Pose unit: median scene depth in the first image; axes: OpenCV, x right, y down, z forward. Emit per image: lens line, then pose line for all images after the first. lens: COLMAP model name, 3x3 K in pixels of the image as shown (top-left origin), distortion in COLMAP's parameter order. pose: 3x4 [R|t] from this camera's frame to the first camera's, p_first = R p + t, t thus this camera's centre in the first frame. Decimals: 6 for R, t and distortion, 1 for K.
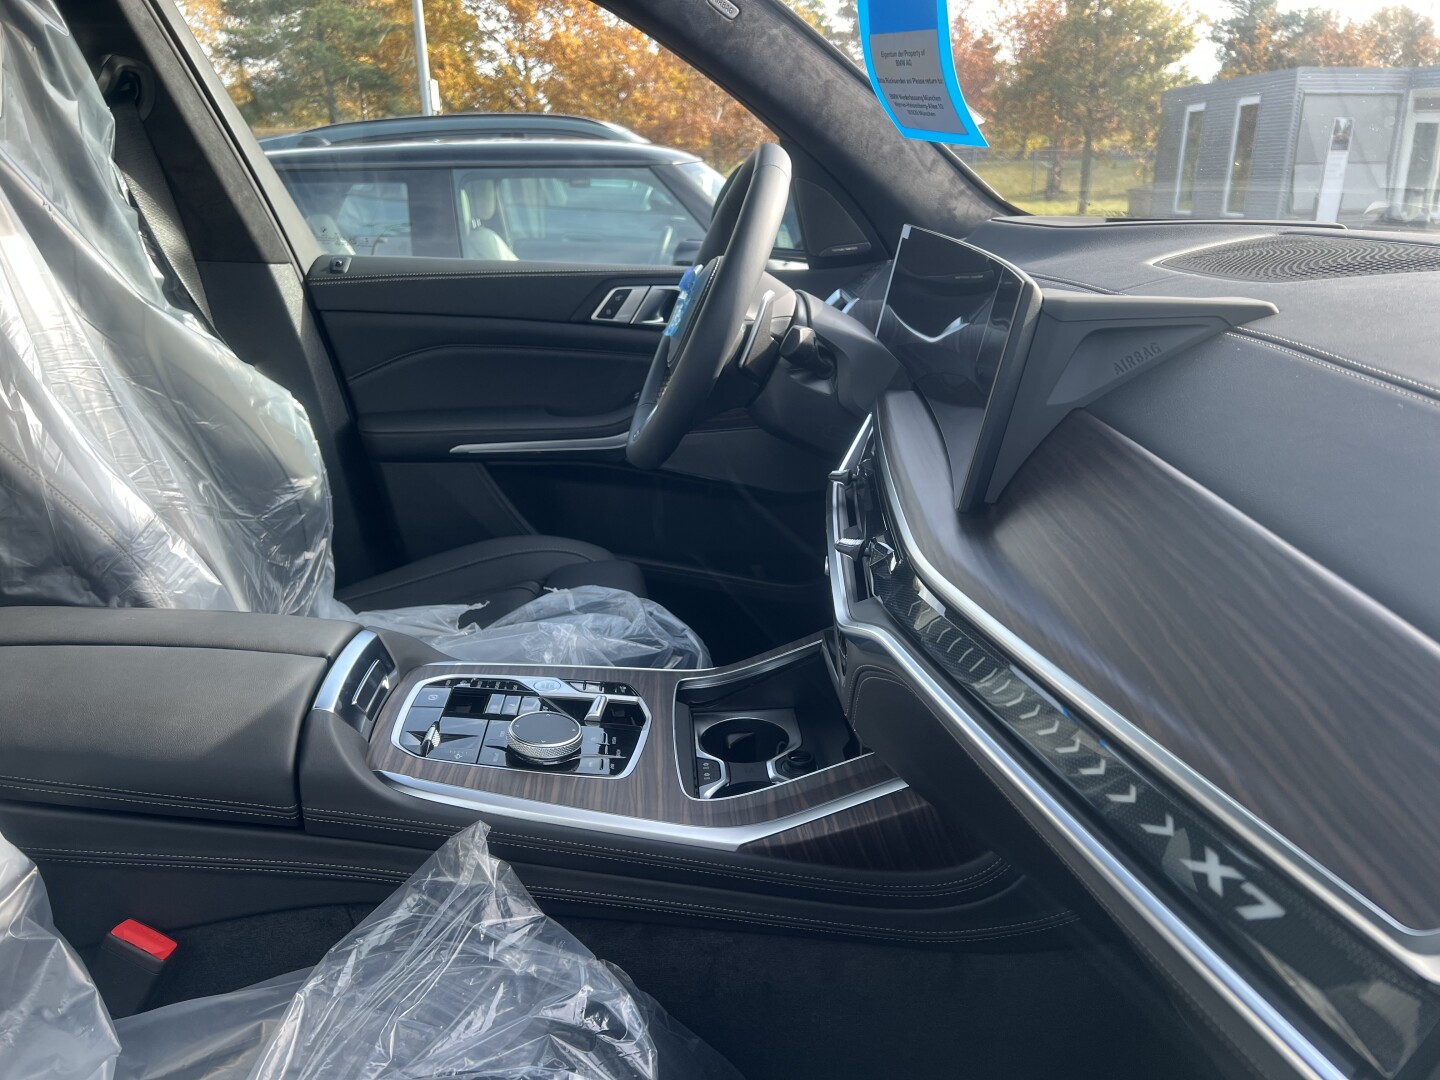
lens RADIAL K [[1075.0, 0, 720.0], [0, 1075.0, 540.0], [0, 0, 1]] dist [0.127198, -0.152899]
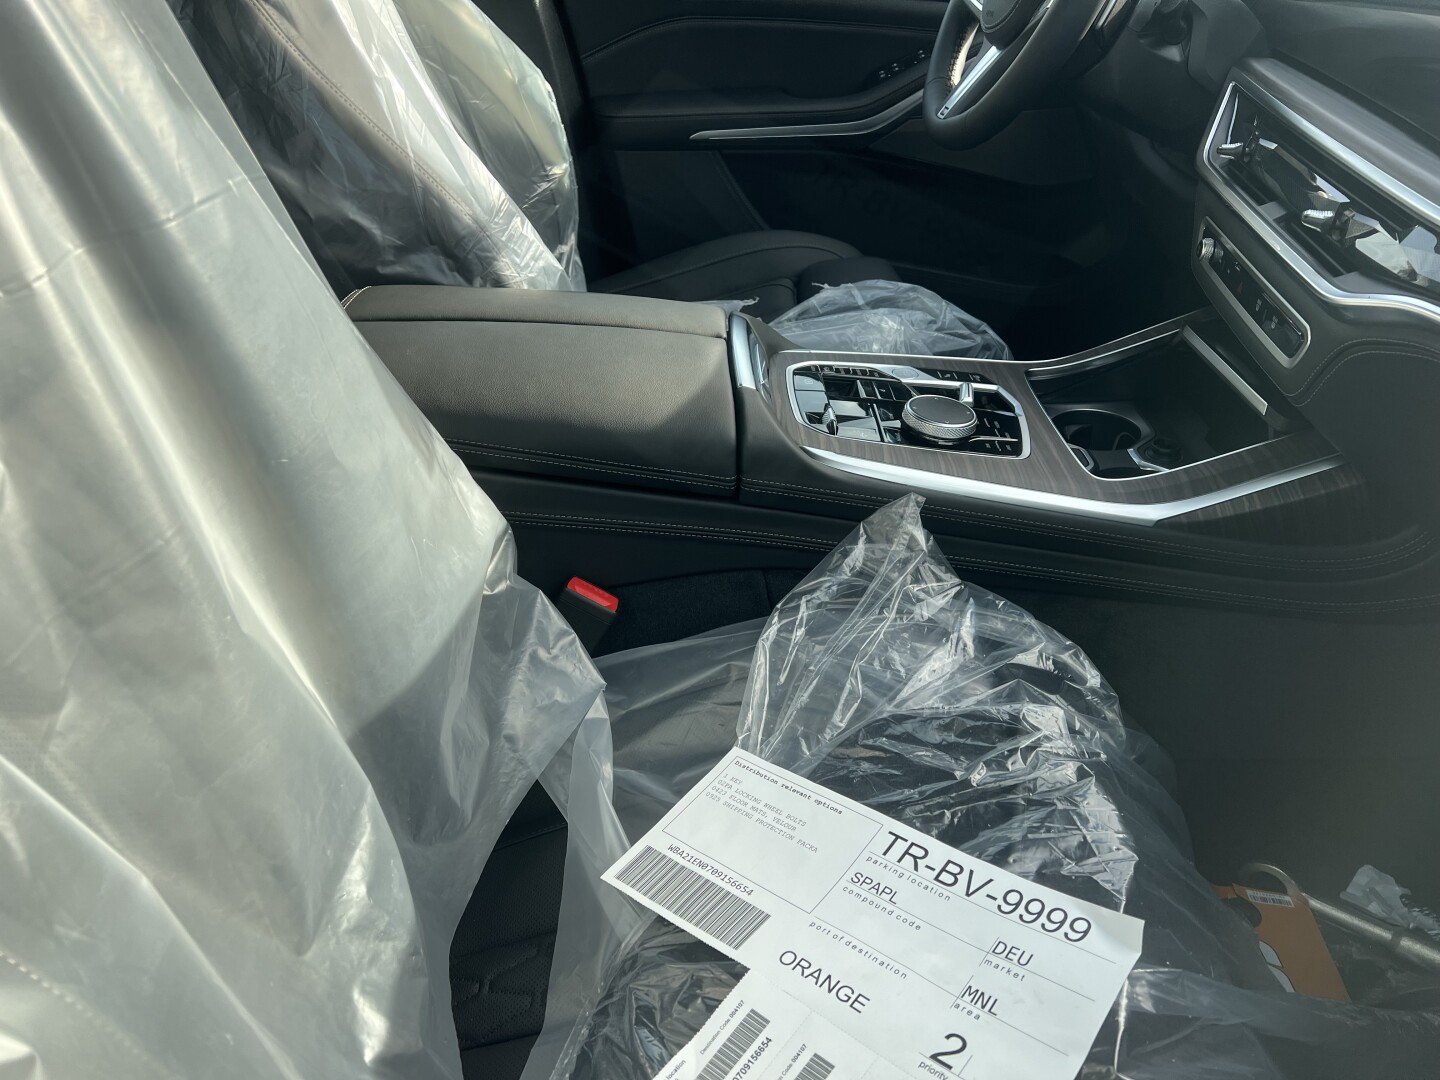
lens RADIAL K [[1094.4, 0, 721.5], [0, 1094.4, 523.6], [0, 0, 1]] dist [0.061783, -0.075712]
pose [[0.999727, 0.011593, -0.020285, -0.304329], [-0.006580, 0.972779, 0.231643, 0.035401], [0.022418, -0.231446, 0.972589, -0.023682]]
